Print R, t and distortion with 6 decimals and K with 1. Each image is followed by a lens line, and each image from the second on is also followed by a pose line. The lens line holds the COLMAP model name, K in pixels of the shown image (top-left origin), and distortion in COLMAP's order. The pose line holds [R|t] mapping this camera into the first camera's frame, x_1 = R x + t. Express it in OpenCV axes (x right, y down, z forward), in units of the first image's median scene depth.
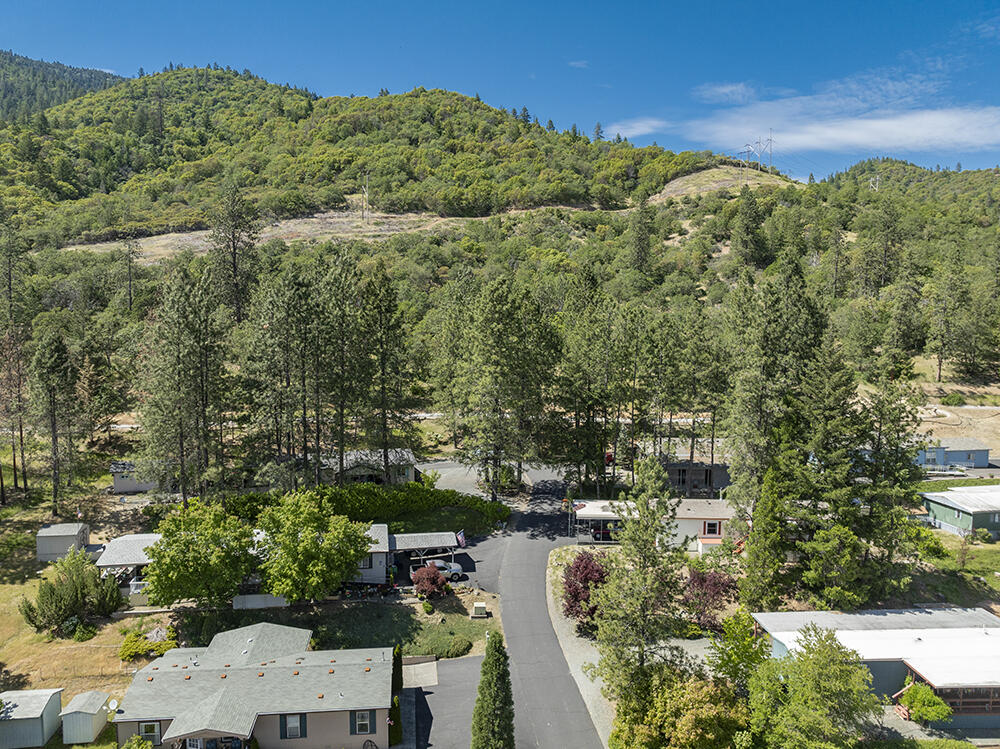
lens RADIAL K [[720.8, 0, 500.0], [0, 720.8, 374.5], [0, 0, 1]] dist [-0.026494, -0.011313]
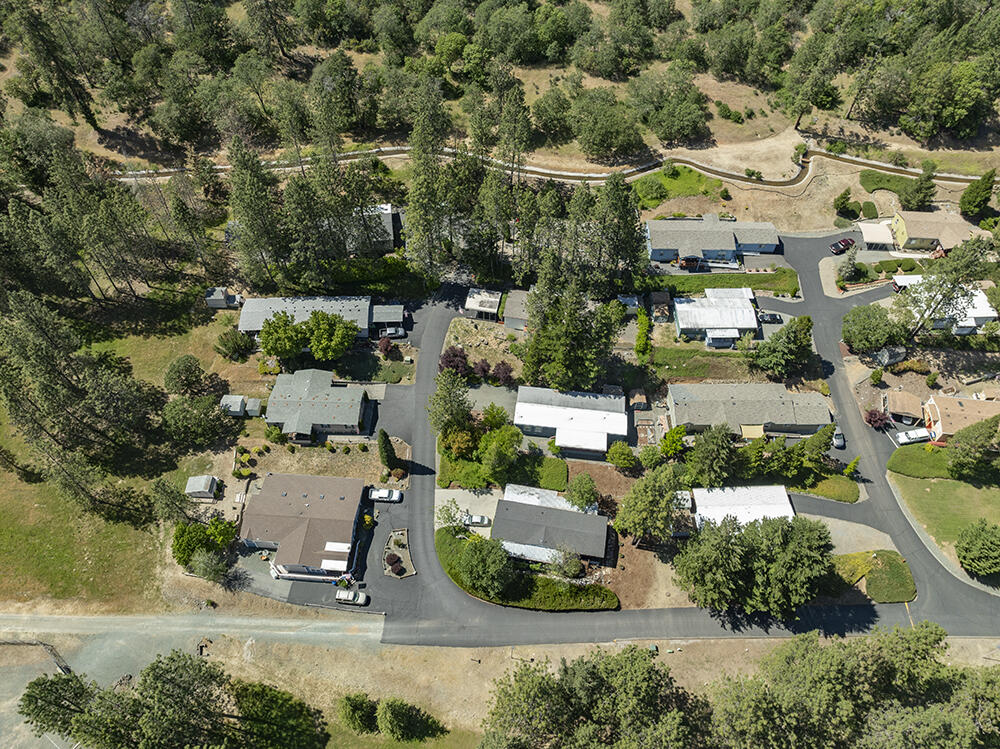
lens RADIAL K [[720.8, 0, 500.0], [0, 720.8, 374.5], [0, 0, 1]] dist [-0.026494, -0.011313]
pose [[0.987205, 0.130533, -0.091581, 0.474052], [-0.022942, 0.684635, 0.728525, -1.304064], [0.157796, -0.717103, 0.678870, -0.519419]]
